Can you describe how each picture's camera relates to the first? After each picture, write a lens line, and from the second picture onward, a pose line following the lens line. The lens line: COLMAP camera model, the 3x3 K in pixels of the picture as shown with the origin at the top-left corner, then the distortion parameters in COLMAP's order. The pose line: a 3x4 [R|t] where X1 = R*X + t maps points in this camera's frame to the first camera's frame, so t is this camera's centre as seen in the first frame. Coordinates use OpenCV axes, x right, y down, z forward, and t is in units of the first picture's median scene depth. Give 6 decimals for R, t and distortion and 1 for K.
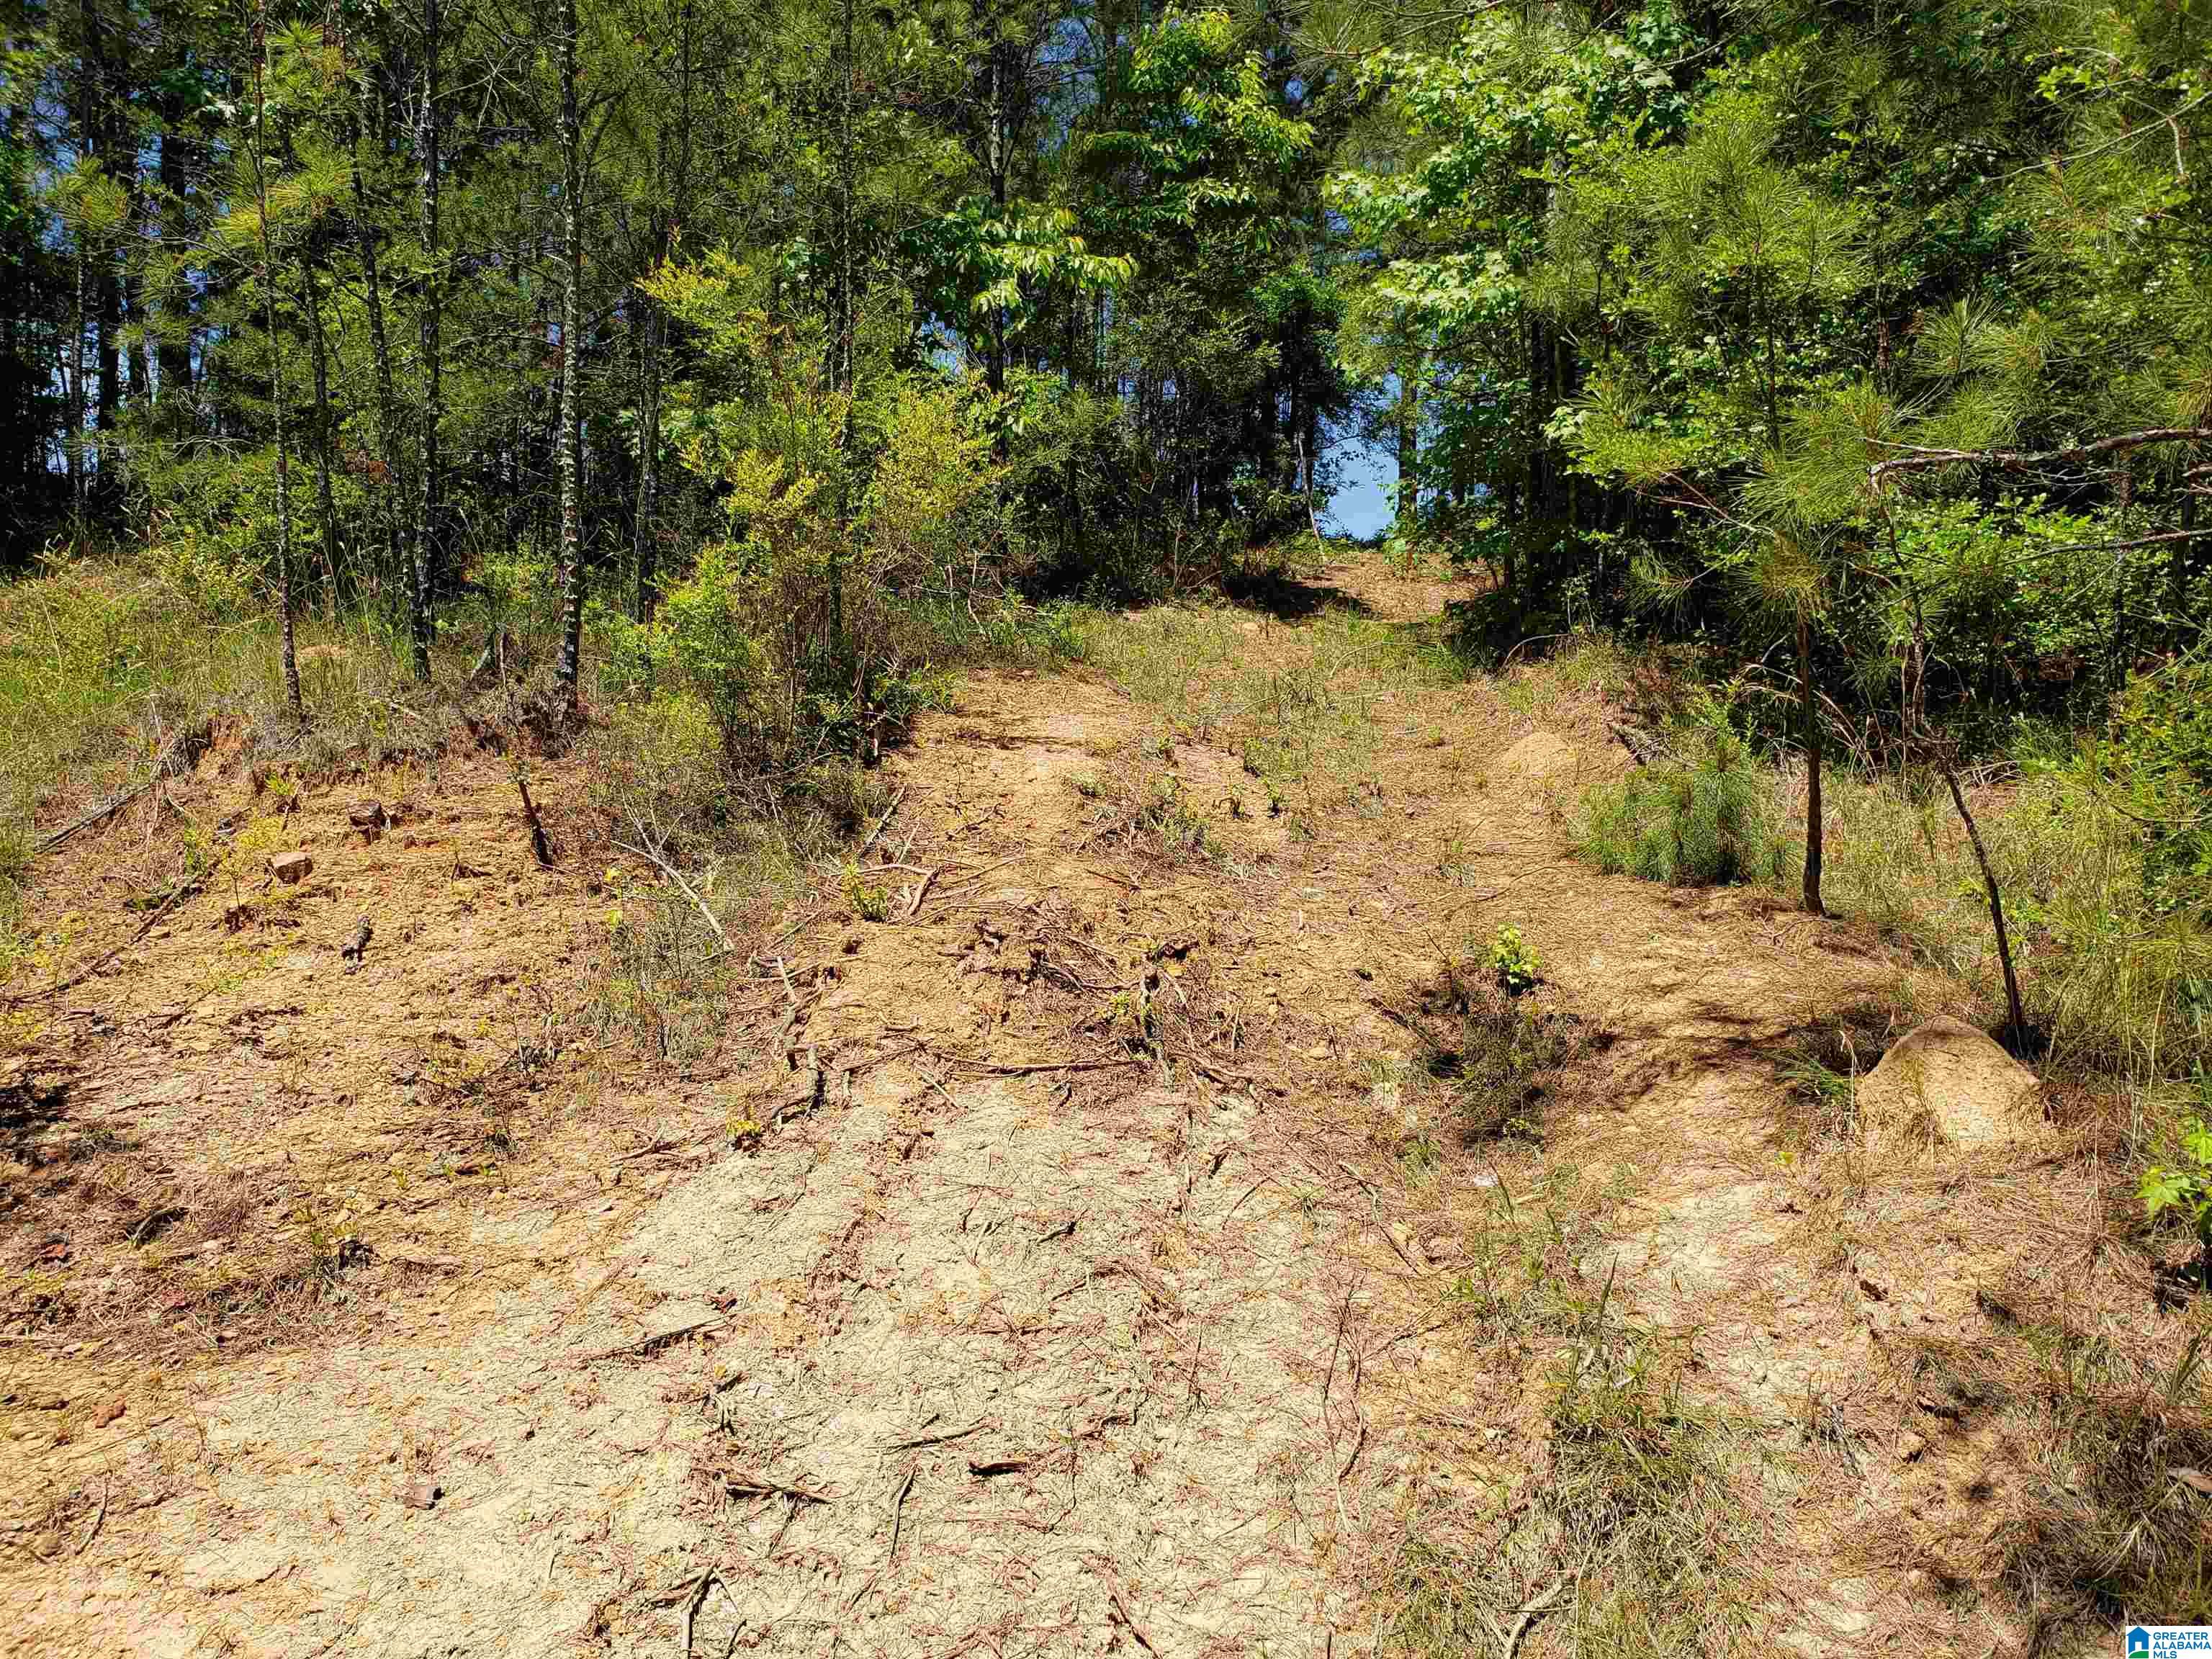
lens RADIAL K [[1697.0, 0, 1106.0], [0, 1697.0, 829.5], [0, 0, 1]] dist [0.002222, -0.000533]
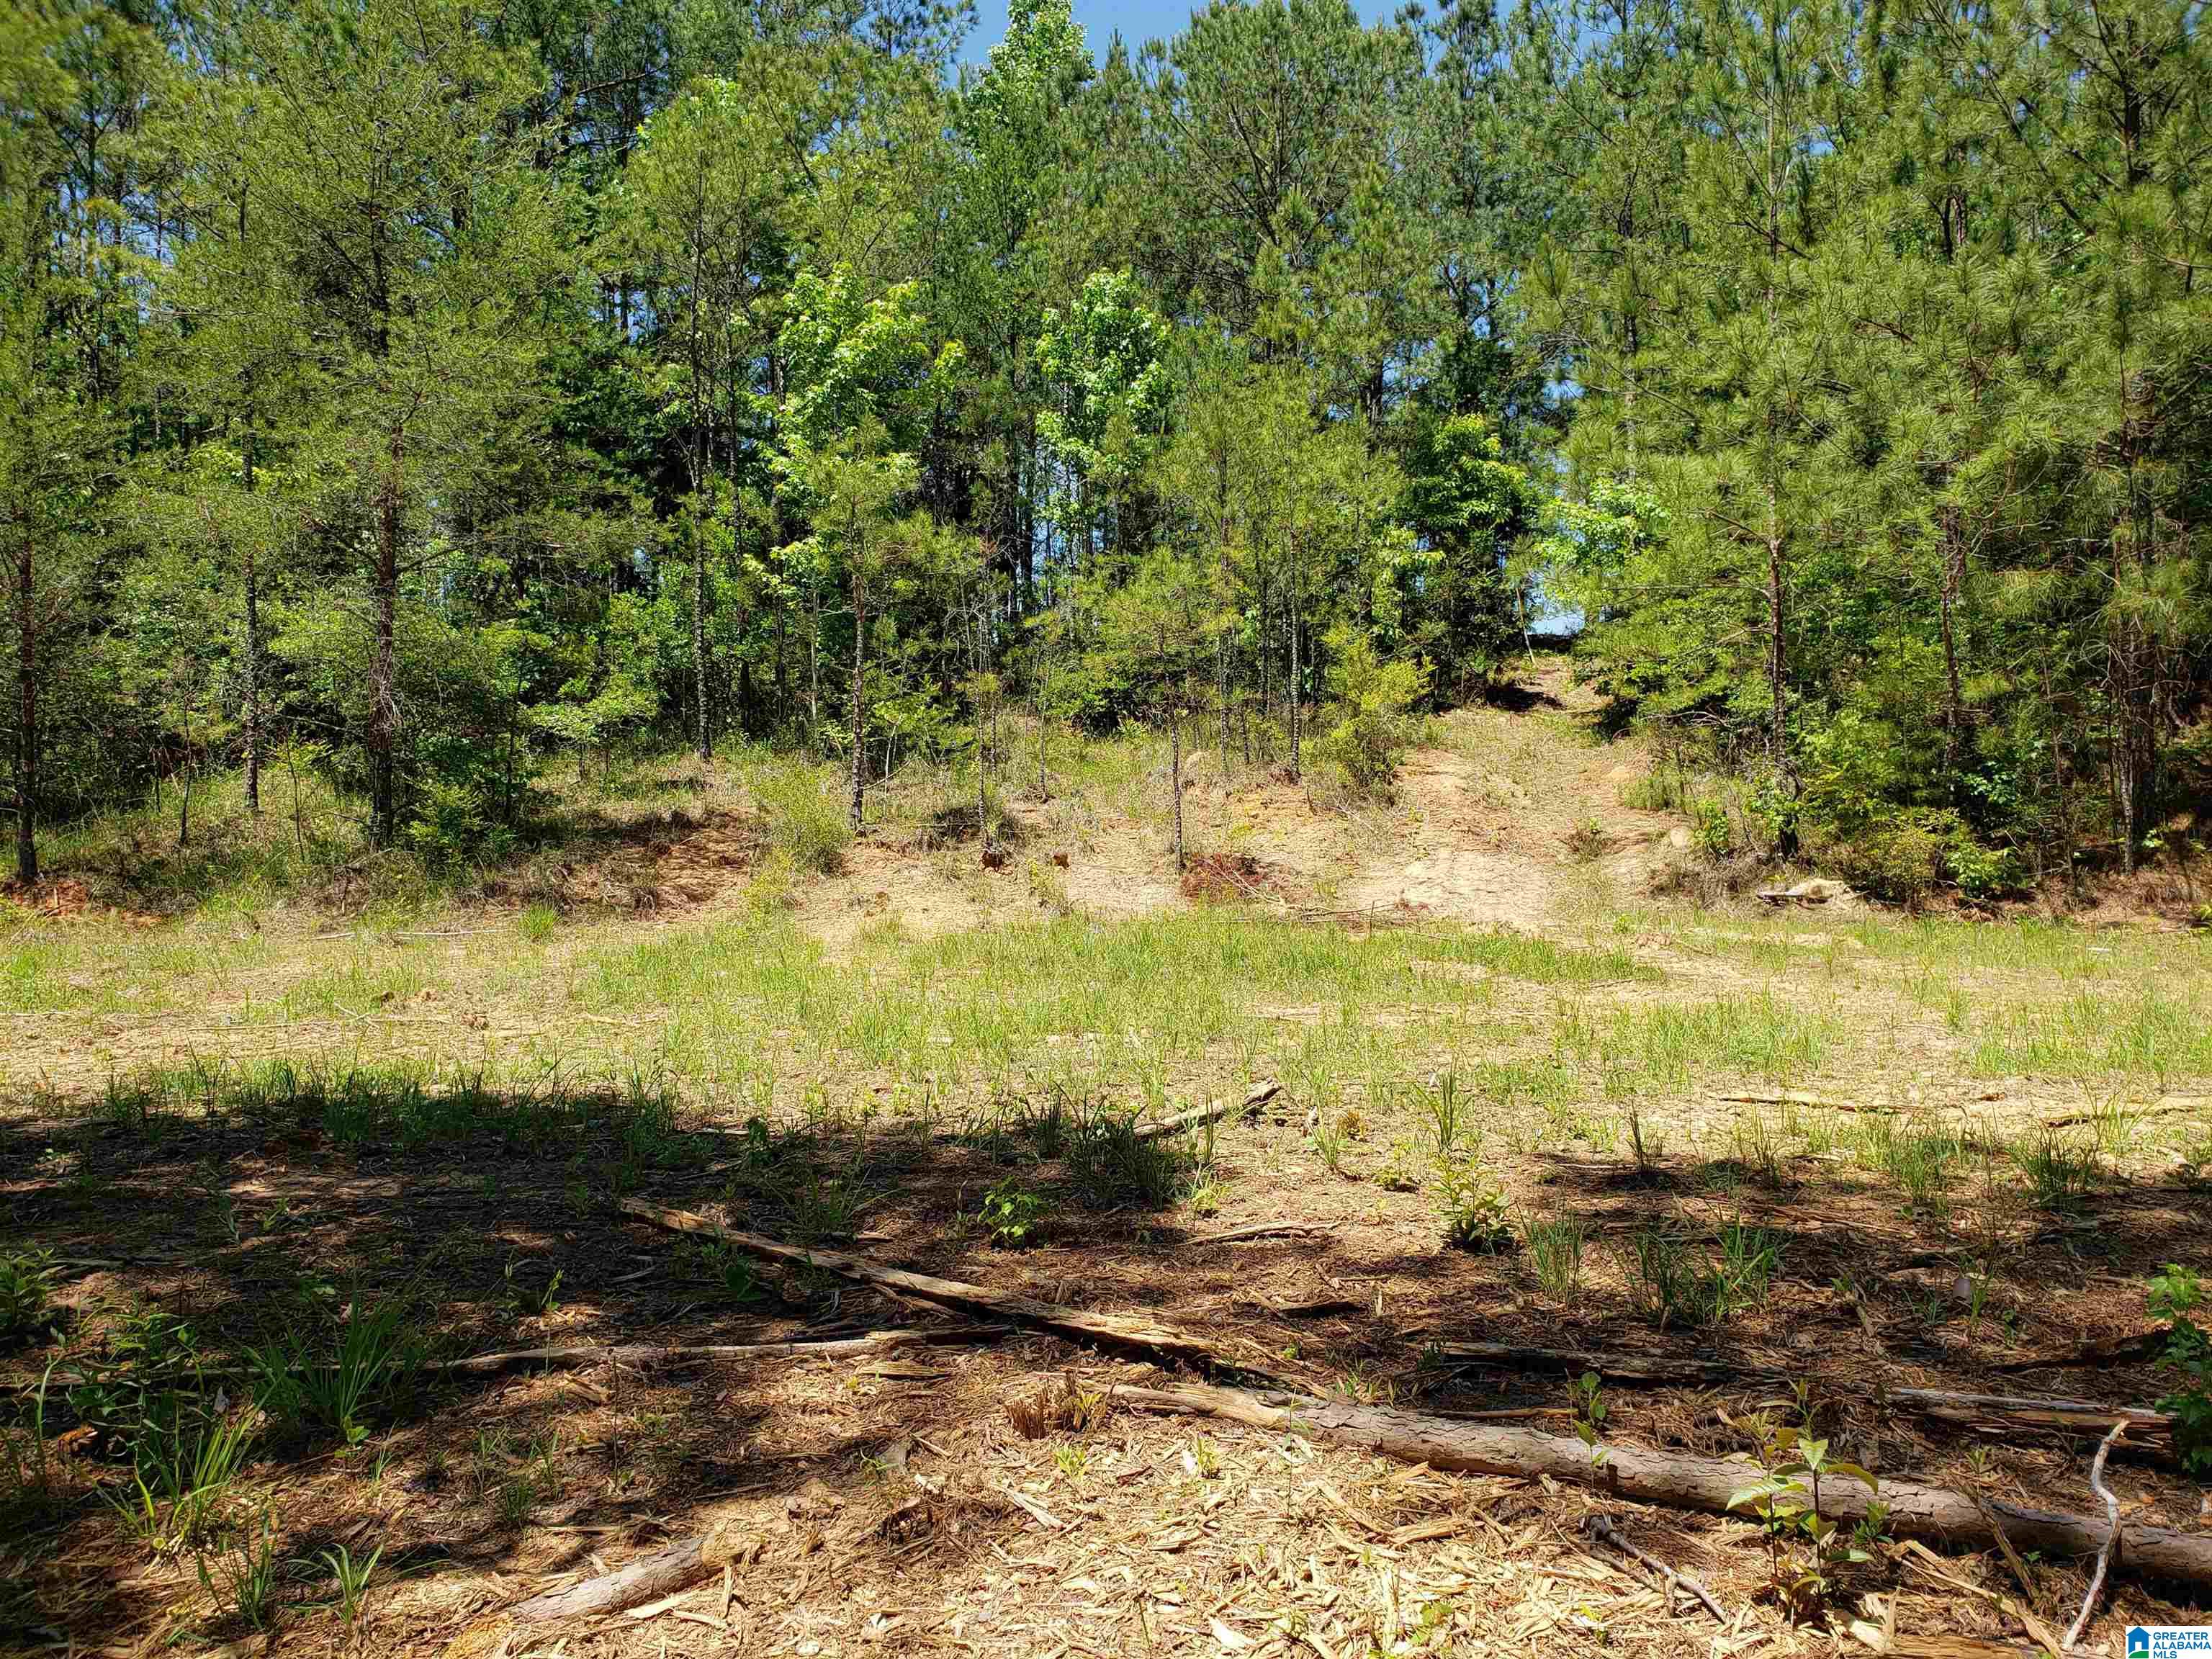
lens RADIAL K [[1676.7, 0, 1106.0], [0, 1676.7, 829.5], [0, 0, 1]] dist [0.081238, -0.000110]
pose [[0.992379, -0.026544, -0.120333, -0.160255], [0.023568, 0.999382, -0.026094, 0.063191], [0.120951, 0.023059, 0.992391, -1.174752]]
